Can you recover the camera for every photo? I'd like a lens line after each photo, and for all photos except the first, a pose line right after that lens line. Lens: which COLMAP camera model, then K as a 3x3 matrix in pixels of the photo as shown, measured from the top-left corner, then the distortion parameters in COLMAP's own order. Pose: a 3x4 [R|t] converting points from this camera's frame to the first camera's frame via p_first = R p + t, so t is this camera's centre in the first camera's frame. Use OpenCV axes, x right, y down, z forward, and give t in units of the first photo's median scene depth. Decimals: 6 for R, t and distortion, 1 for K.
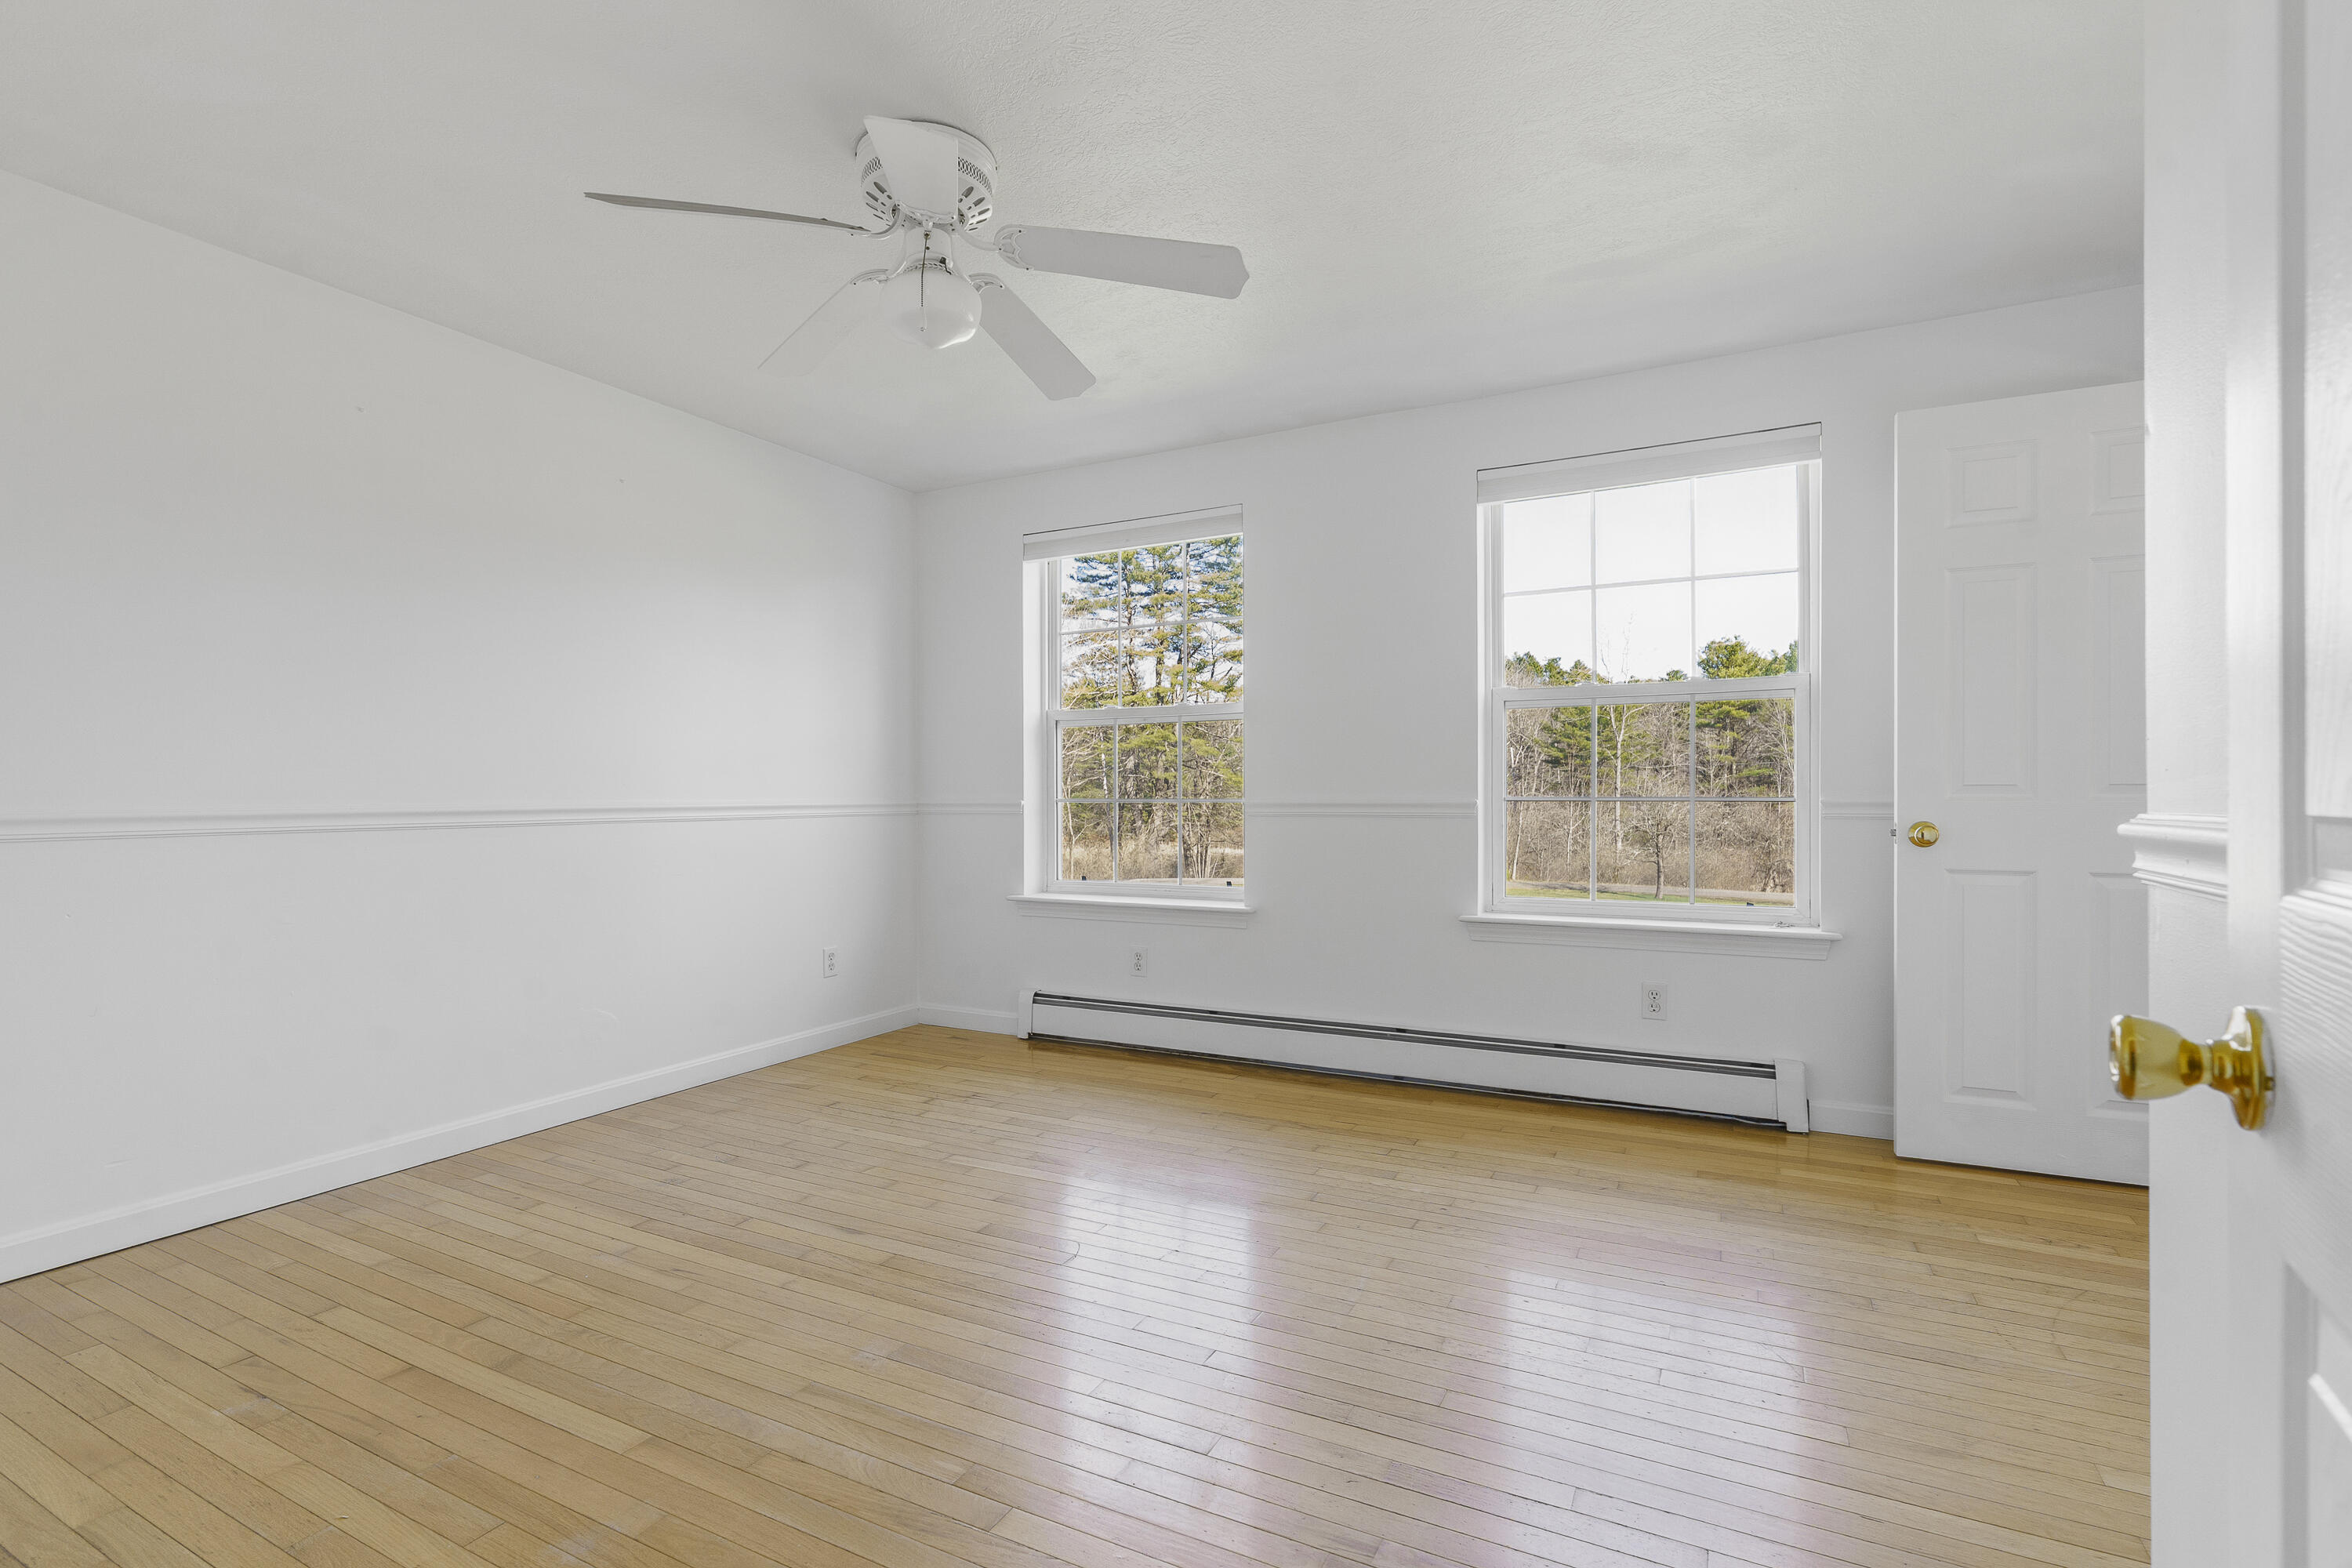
lens RADIAL K [[1075.9, 0, 1175.4], [0, 1075.9, 778.2], [0, 0, 1]] dist [-0.004649, 0.001572]
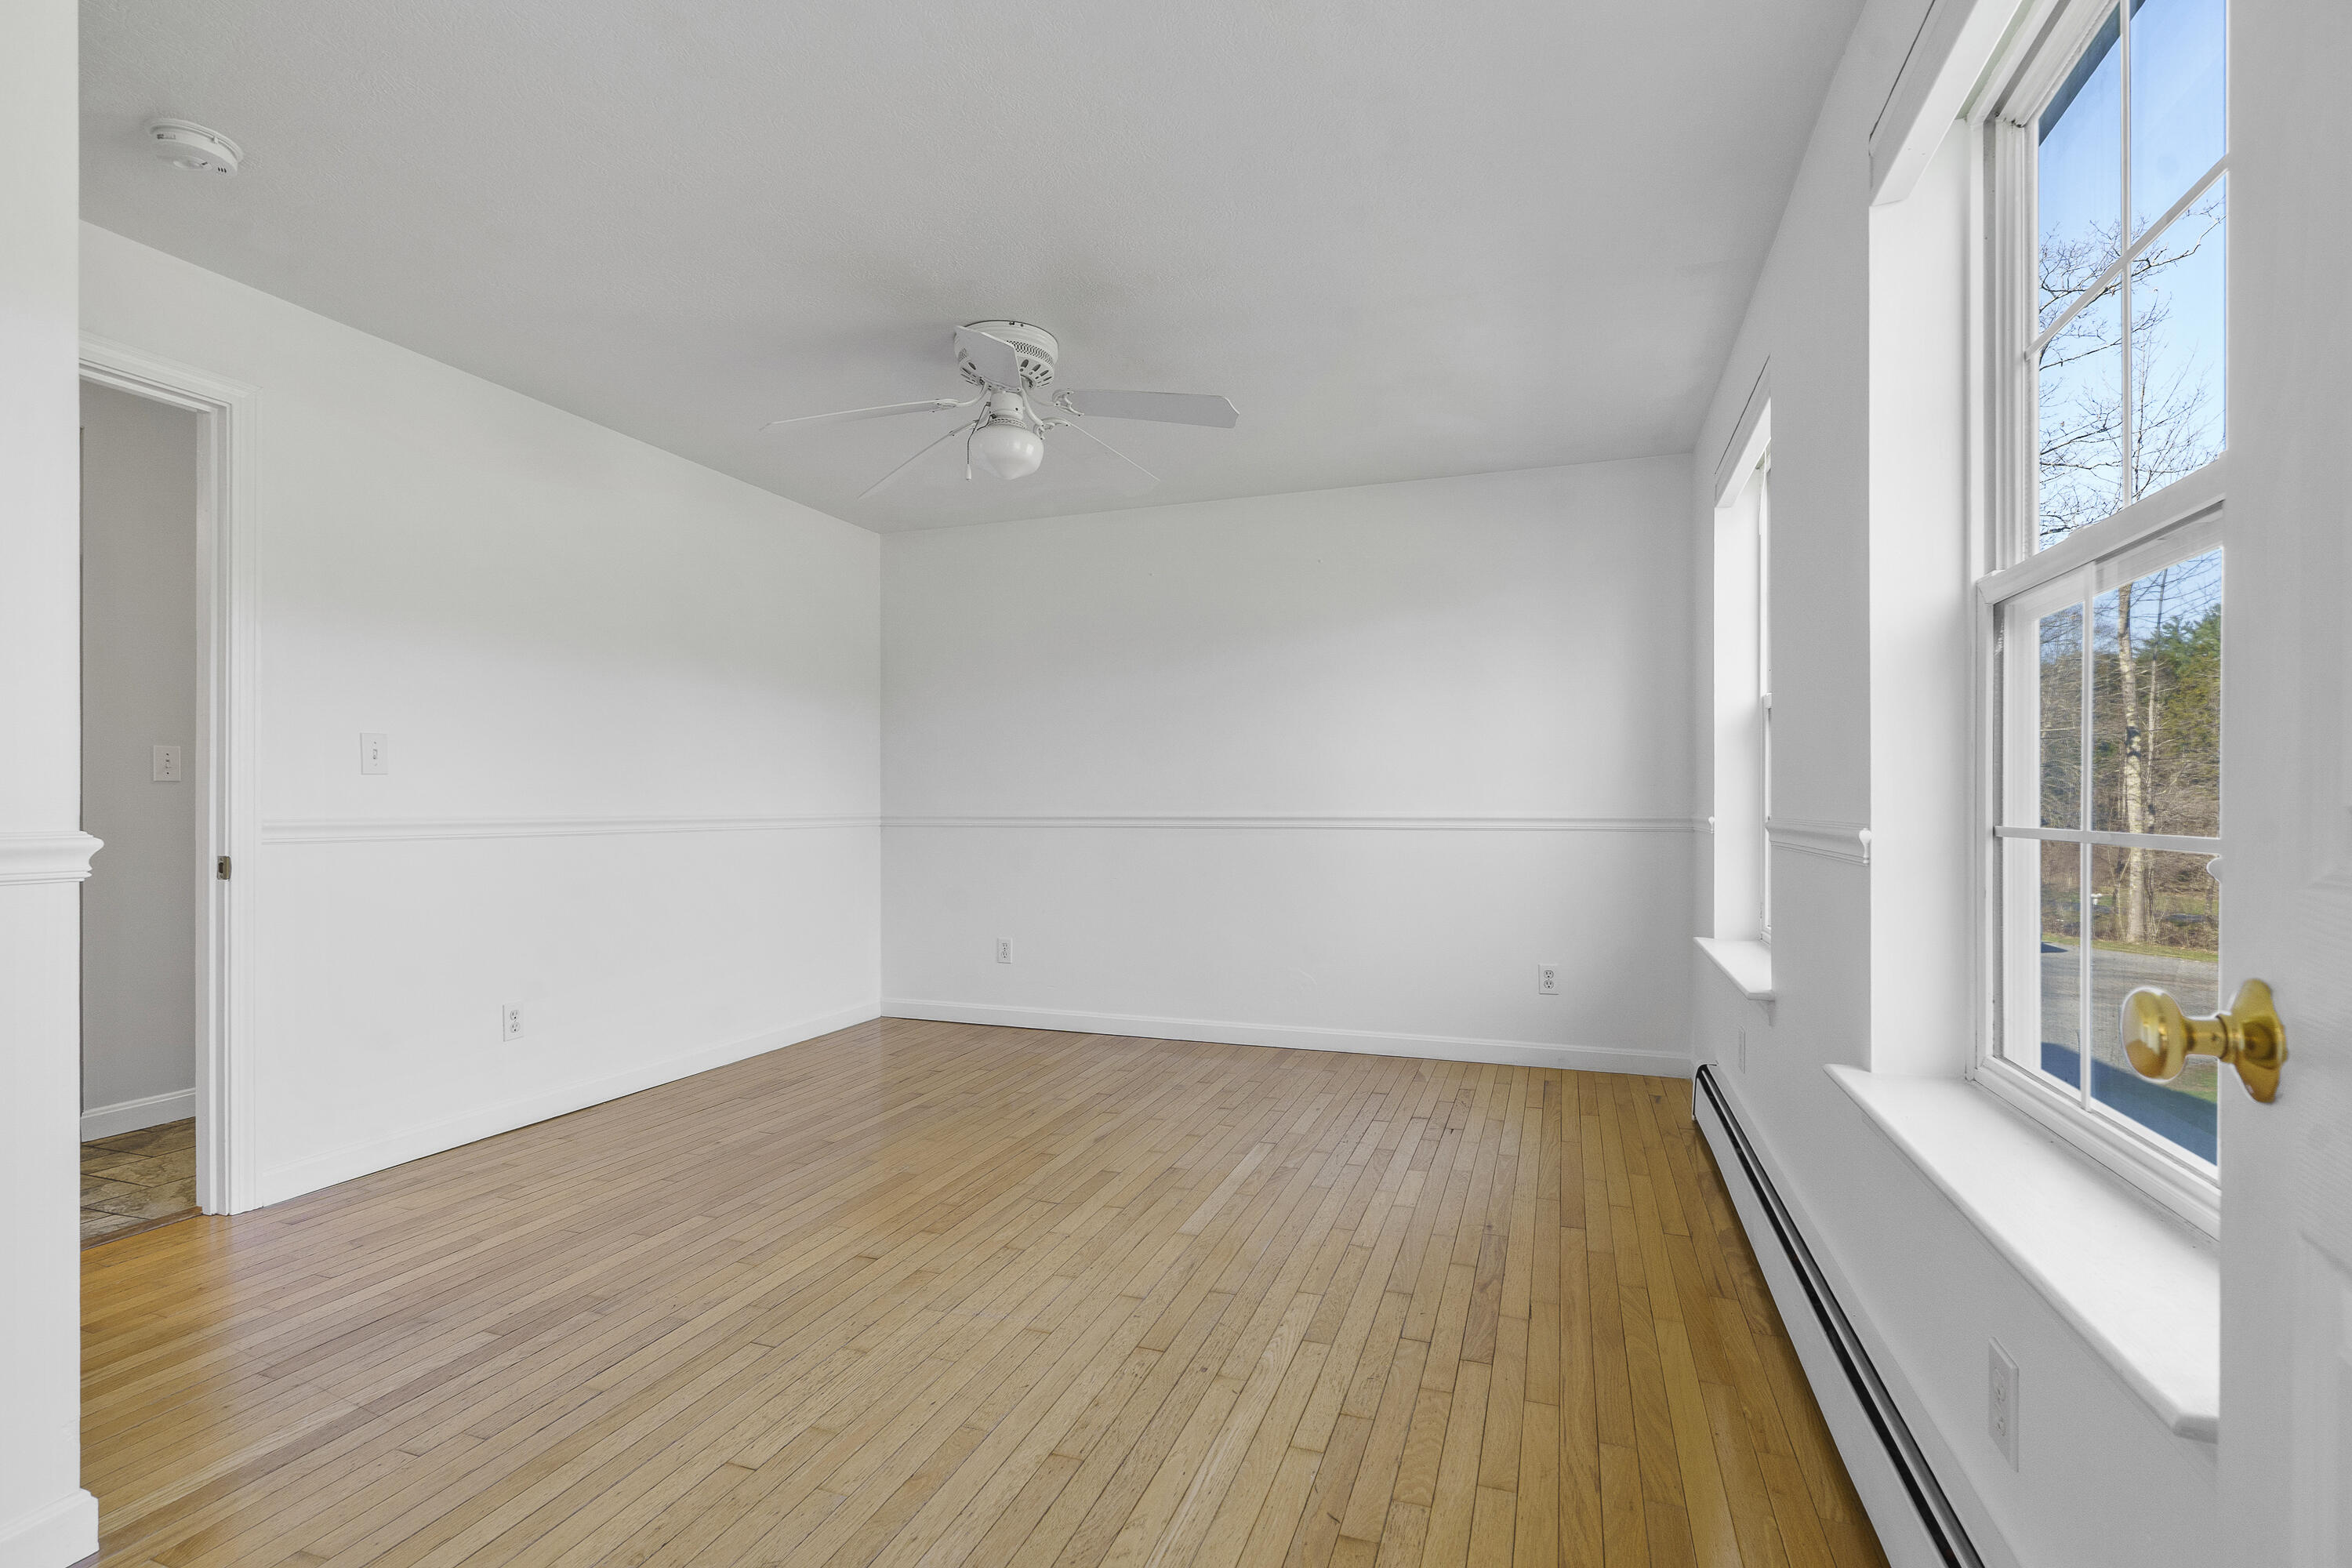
lens RADIAL K [[1075.9, 0, 1175.4], [0, 1075.9, 778.2], [0, 0, 1]] dist [-0.004649, 0.001572]
pose [[0.141012, -0.020140, -0.989803, 0.133652], [0.013914, 0.999735, -0.018360, 0.000442], [0.989910, -0.011183, 0.141255, 0.118170]]
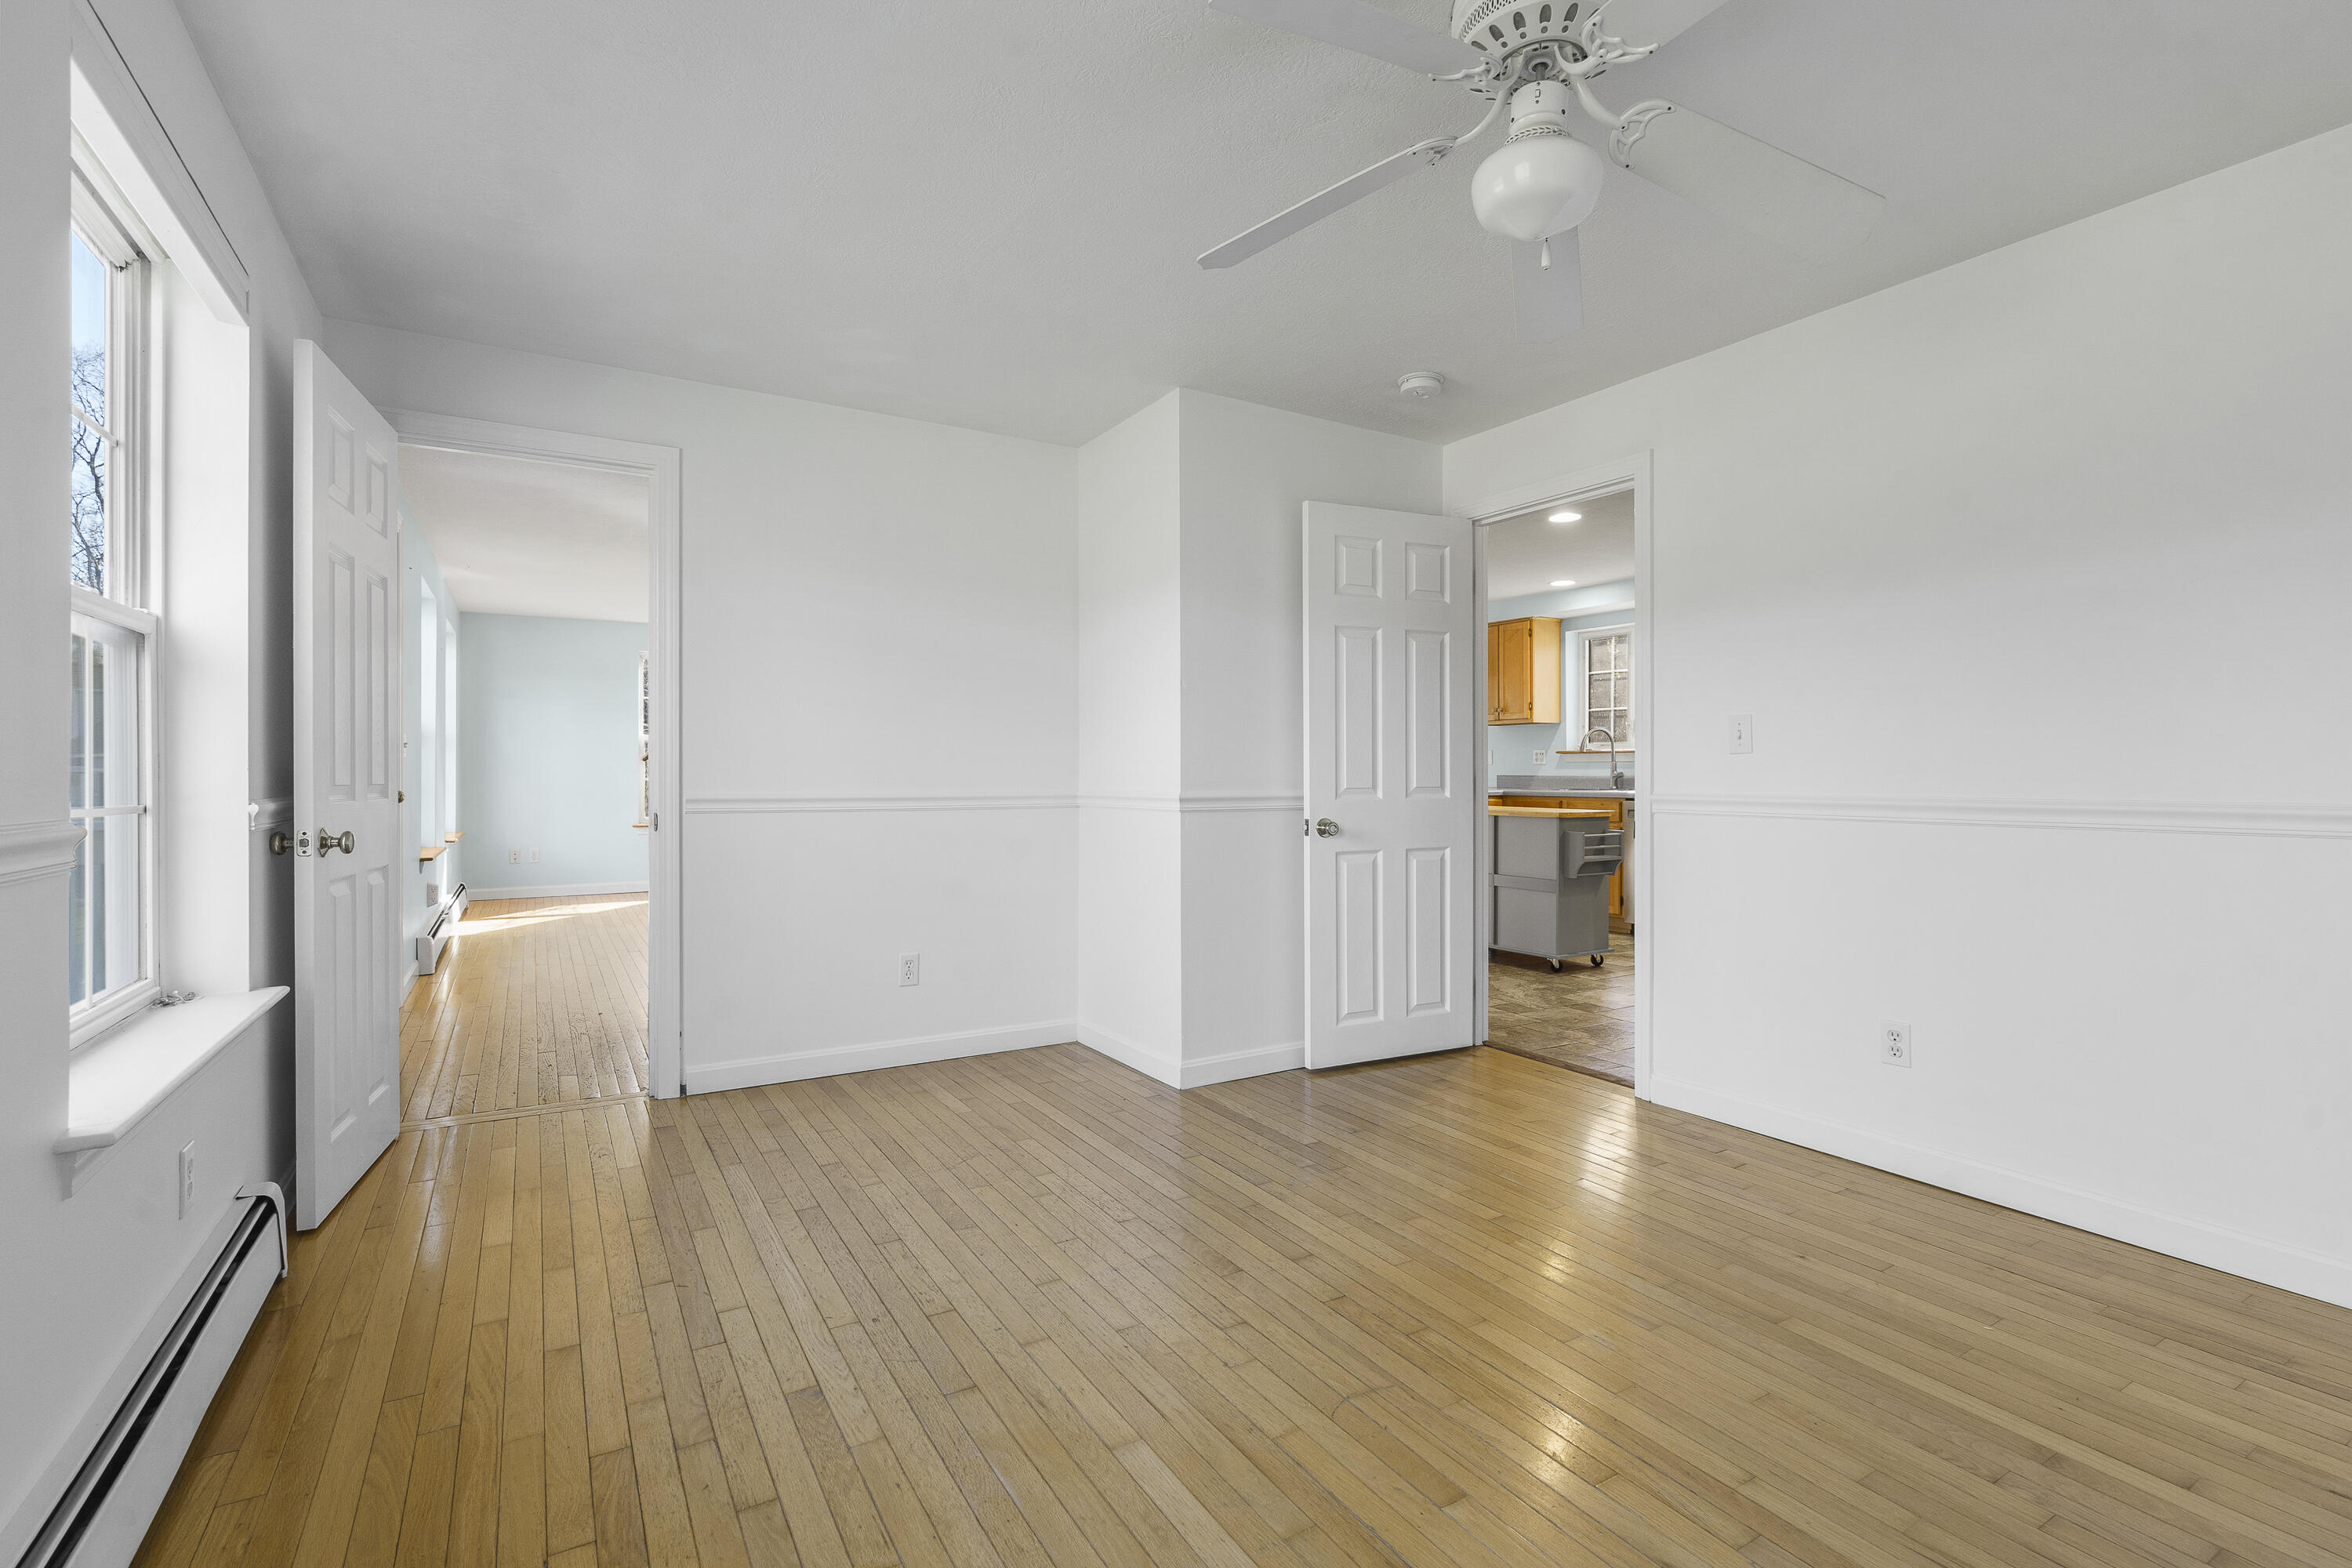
lens RADIAL K [[1075.9, 0, 1175.4], [0, 1075.9, 778.2], [0, 0, 1]] dist [-0.004649, 0.001572]
pose [[-0.854305, 0.003413, 0.519760, -0.047458], [-0.002737, 0.999935, -0.011064, 0.001317], [-0.519764, -0.010875, -0.854241, 0.210453]]
